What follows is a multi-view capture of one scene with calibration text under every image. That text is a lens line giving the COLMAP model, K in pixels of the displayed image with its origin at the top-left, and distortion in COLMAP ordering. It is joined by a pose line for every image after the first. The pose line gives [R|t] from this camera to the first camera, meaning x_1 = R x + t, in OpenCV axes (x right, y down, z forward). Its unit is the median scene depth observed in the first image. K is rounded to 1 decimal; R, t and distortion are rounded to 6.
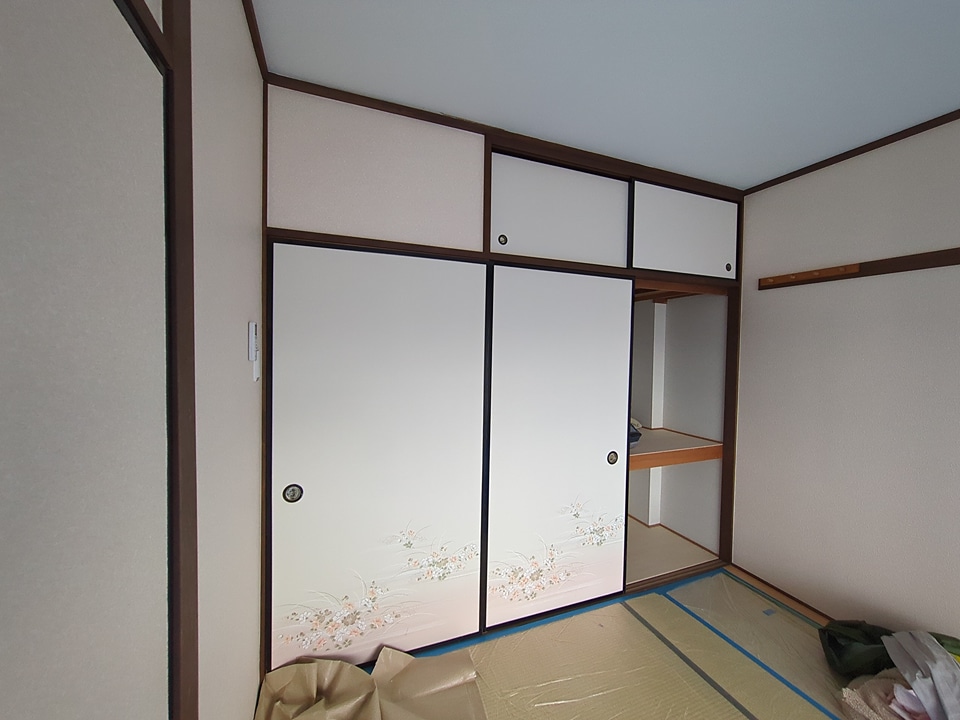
lens RADIAL K [[377.2, 0, 478.3], [0, 377.2, 355.3], [0, 0, 1]] dist [0.000504, 0.000697]
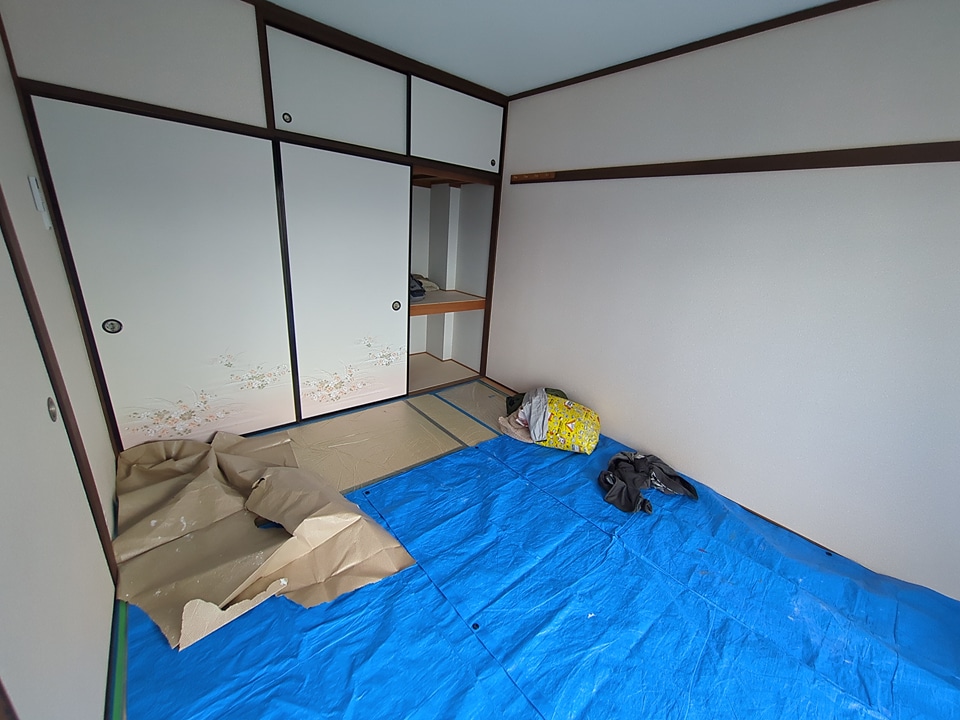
lens RADIAL K [[377.2, 0, 478.3], [0, 377.2, 355.3], [0, 0, 1]] dist [0.000504, 0.000697]
pose [[0.945921, -0.051977, 0.320205, 0.209922], [-0.050437, 0.951512, 0.303449, 0.008406], [-0.320451, -0.303189, 0.897434, -0.452902]]
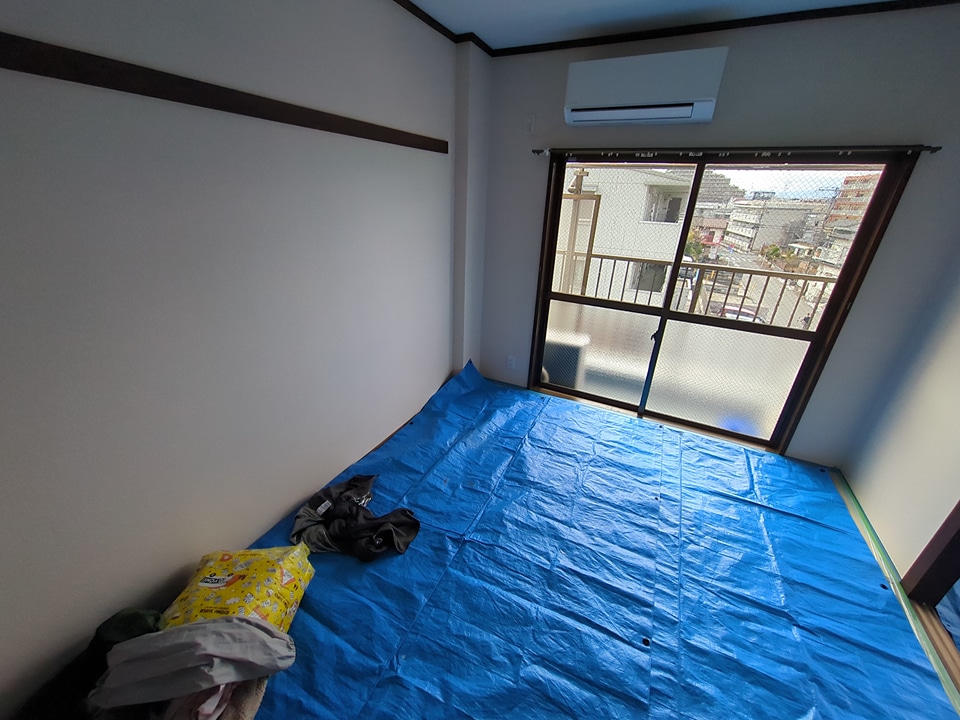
lens RADIAL K [[377.2, 0, 478.3], [0, 377.2, 355.3], [0, 0, 1]] dist [0.000504, 0.000697]
pose [[-0.667674, -0.336973, 0.663823, 0.330750], [-0.040747, 0.906896, 0.419380, -0.095904], [-0.743338, 0.252960, -0.619241, 0.640963]]
